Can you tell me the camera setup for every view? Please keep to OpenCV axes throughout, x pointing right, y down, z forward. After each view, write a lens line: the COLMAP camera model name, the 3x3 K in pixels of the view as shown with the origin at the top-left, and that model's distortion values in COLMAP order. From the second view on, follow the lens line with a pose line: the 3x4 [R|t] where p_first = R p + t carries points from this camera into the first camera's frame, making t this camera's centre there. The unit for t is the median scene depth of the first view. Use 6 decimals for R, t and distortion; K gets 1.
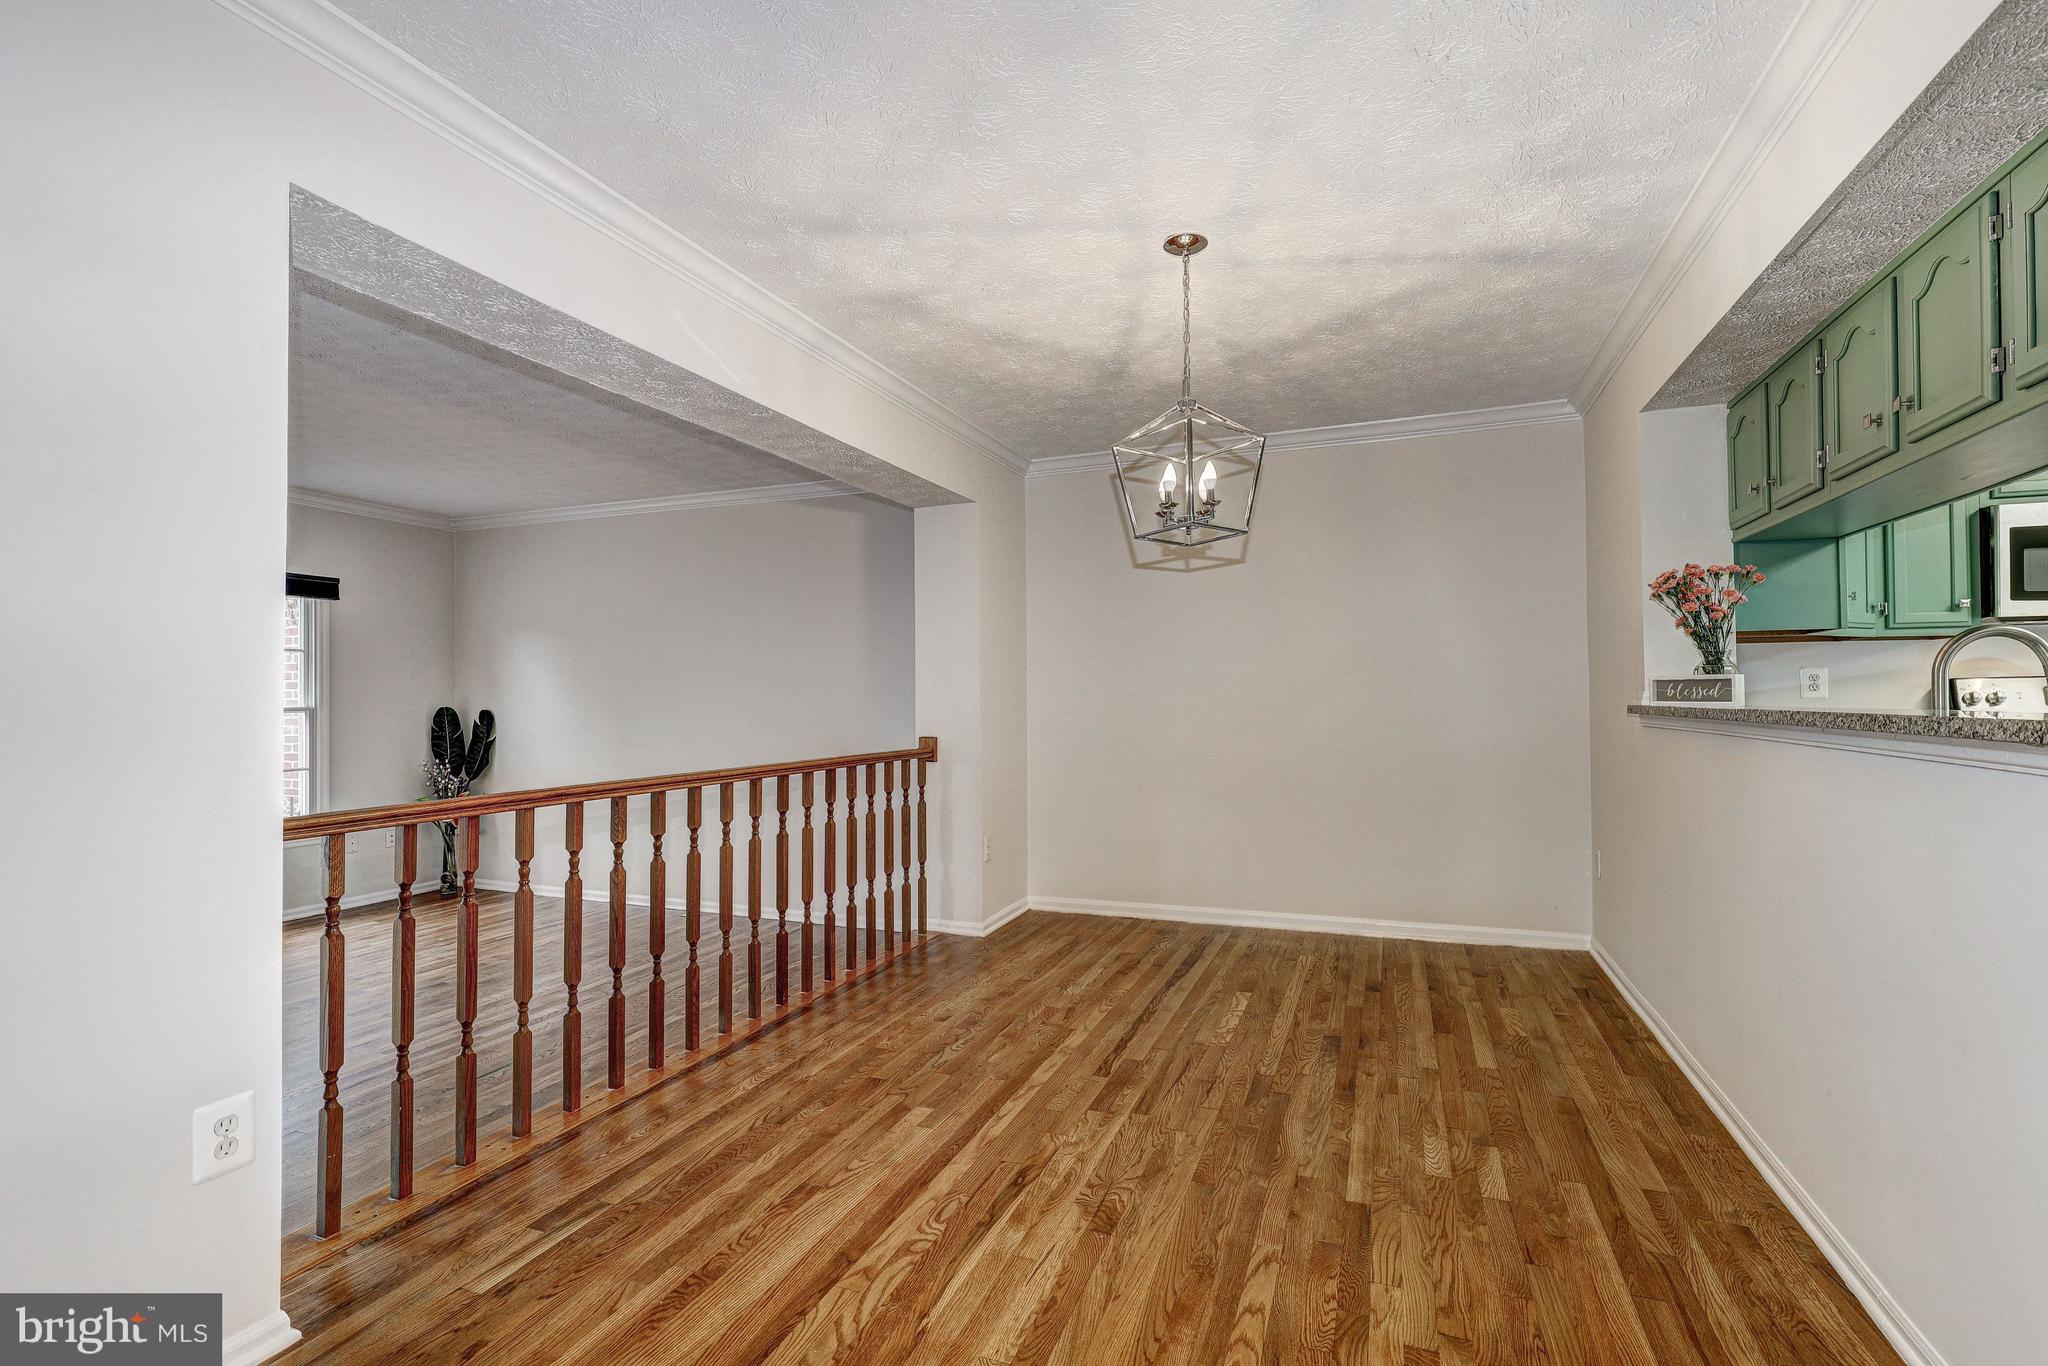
lens RADIAL K [[923.3, 0, 1031.5], [0, 923.3, 685.4], [0, 0, 1]] dist [0.005655, -0.001713]
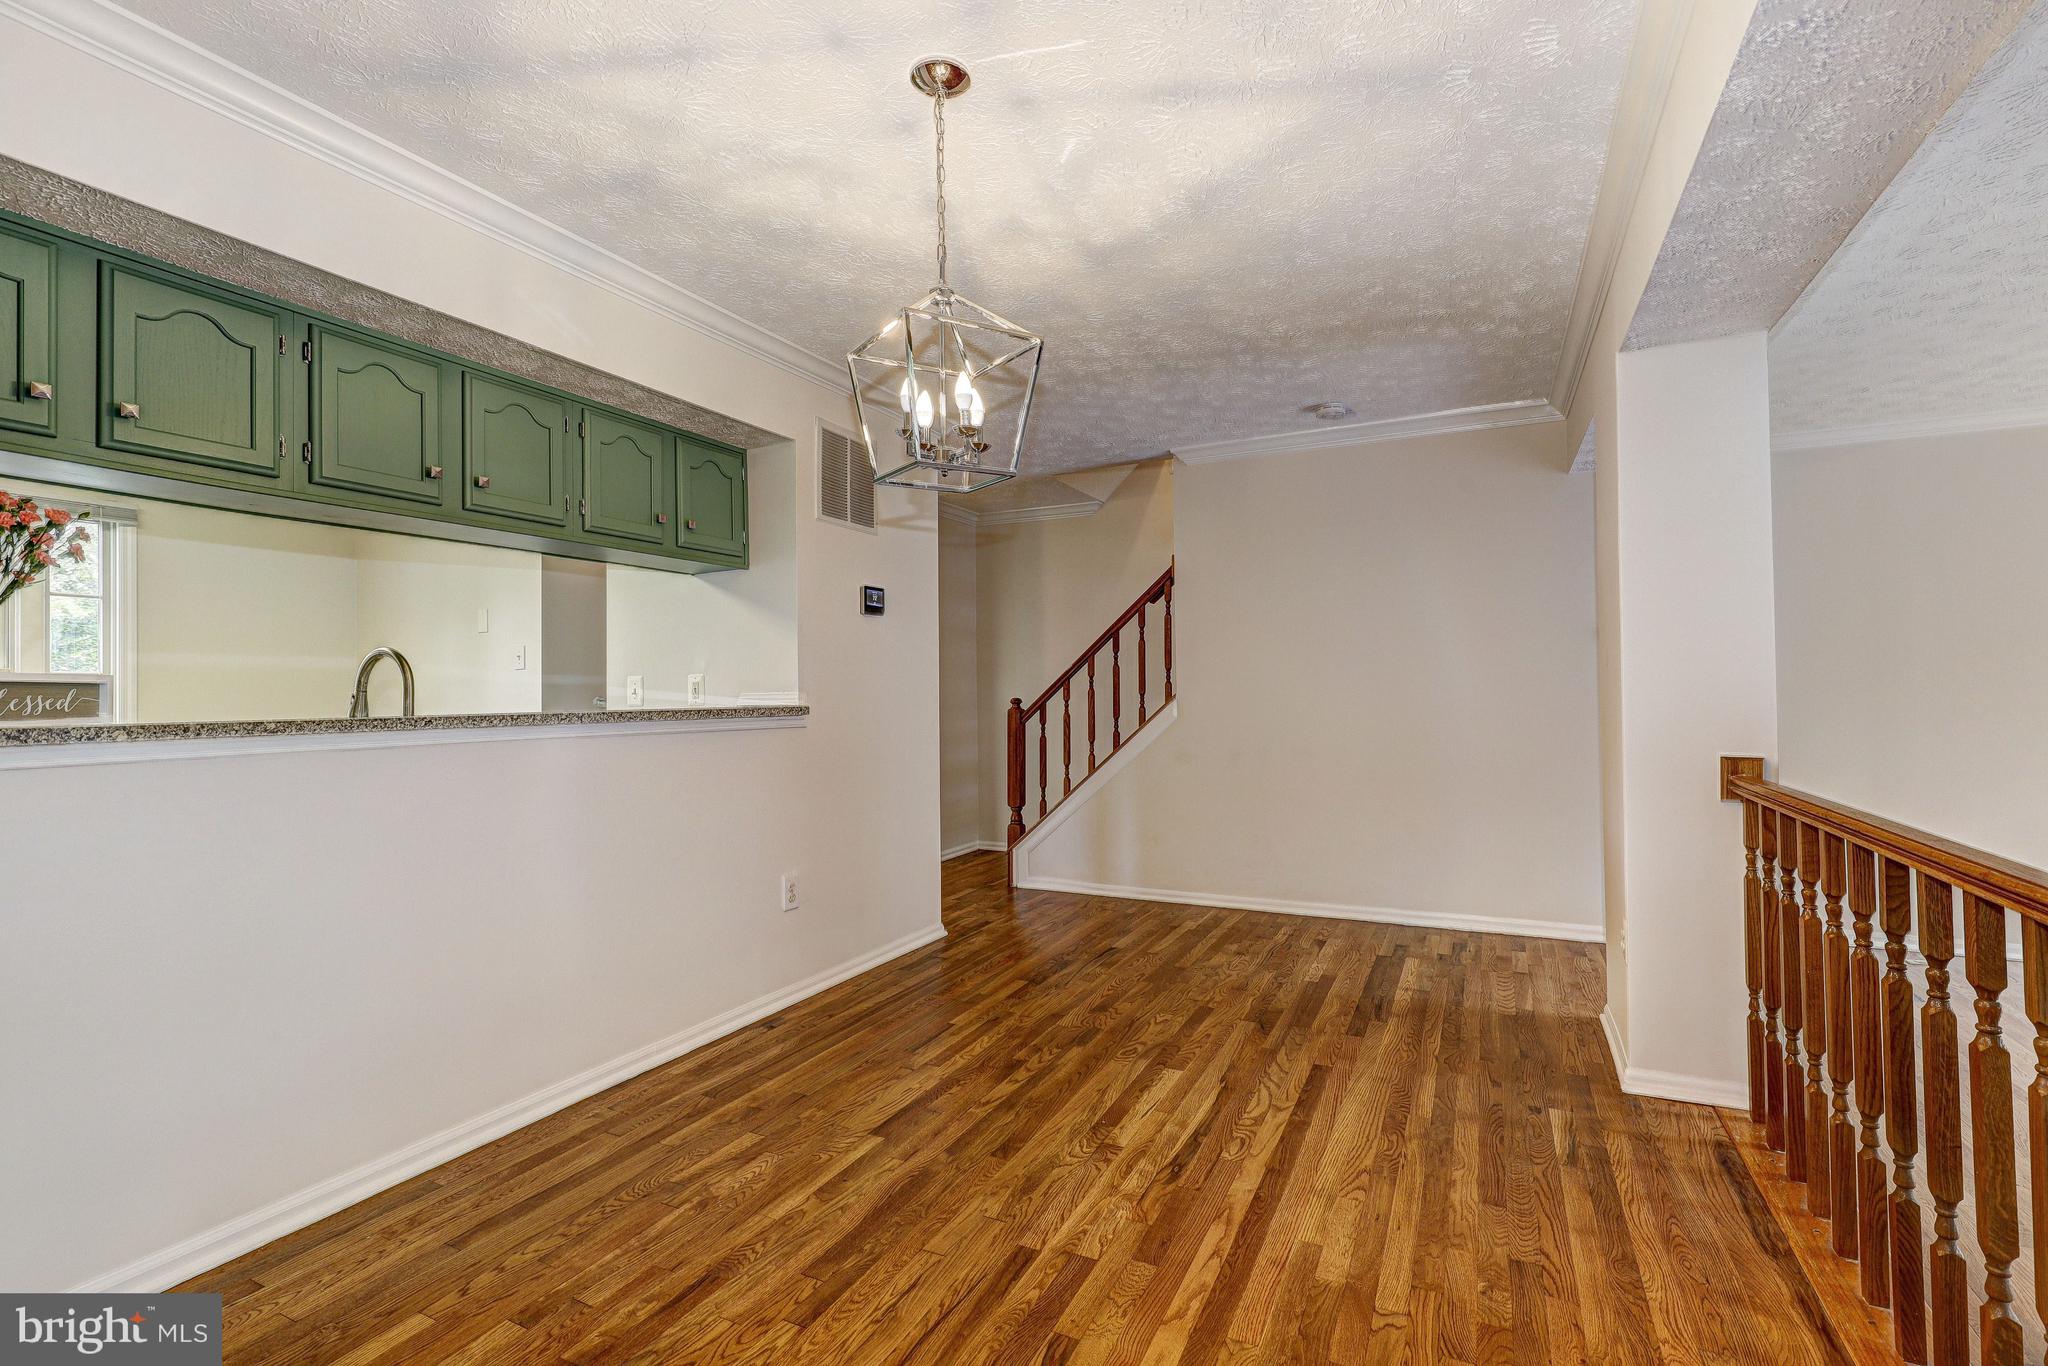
lens RADIAL K [[923.3, 0, 1027.2], [0, 923.3, 686.0], [0, 0, 1]] dist [0.005655, -0.001713]
pose [[-0.995736, 0.016641, 0.090741, 0.041913], [0.014740, 0.999658, -0.021588, 0.020624], [-0.091069, -0.020159, -0.995641, 1.726634]]
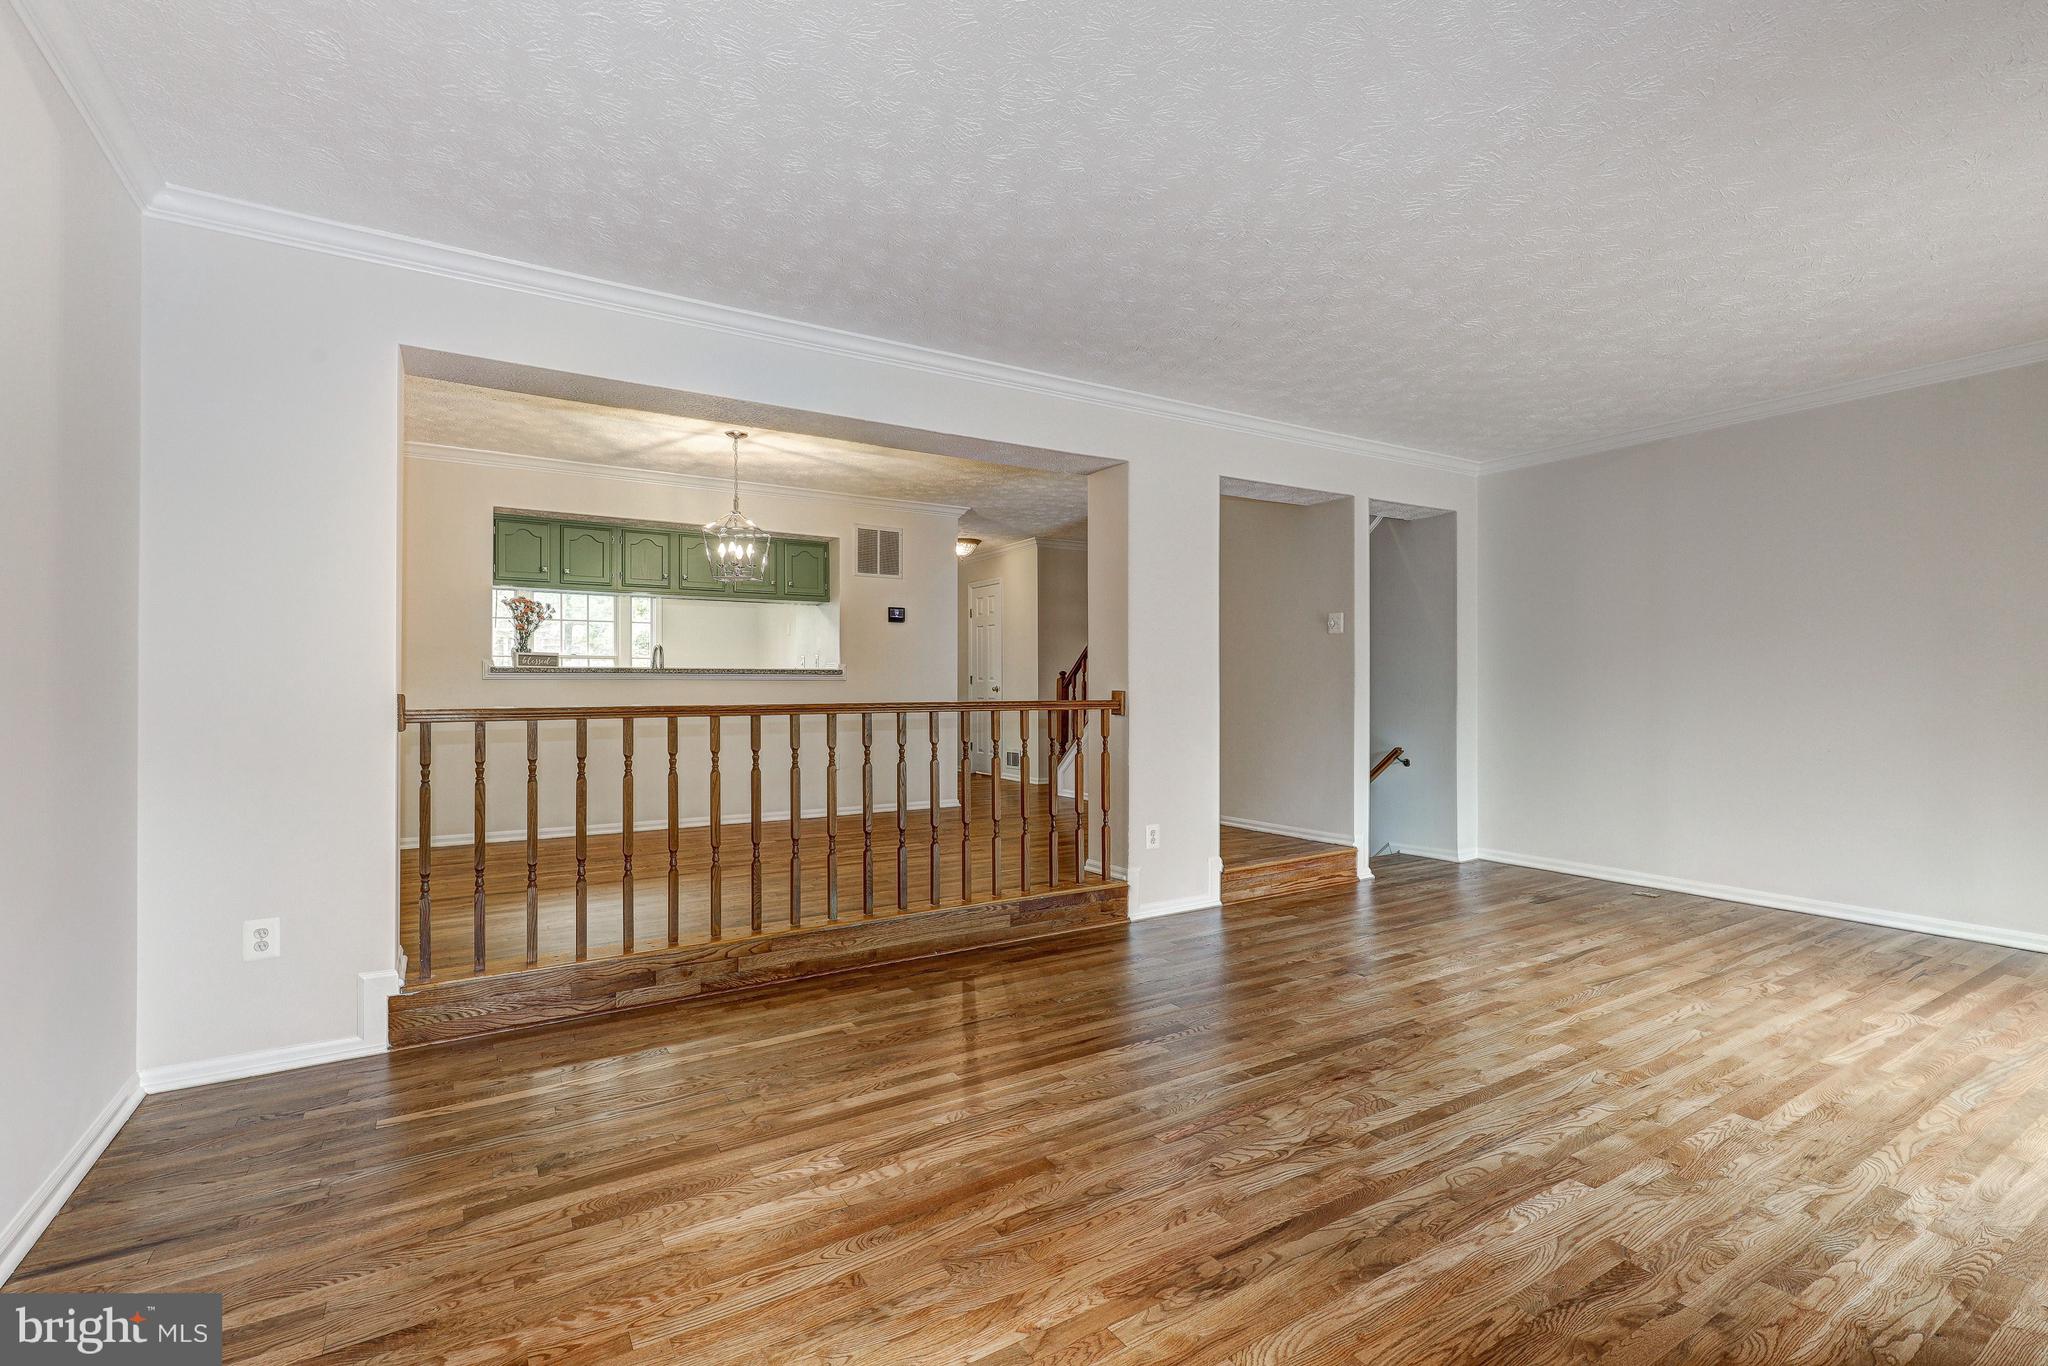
lens RADIAL K [[923.3, 0, 1031.2], [0, 923.3, 686.6], [0, 0, 1]] dist [0.005655, -0.001713]
pose [[-0.800489, 0.012207, 0.599223, -1.537643], [0.003784, 0.999876, -0.015314, 0.105614], [-0.599336, -0.009992, -0.800435, 2.229241]]
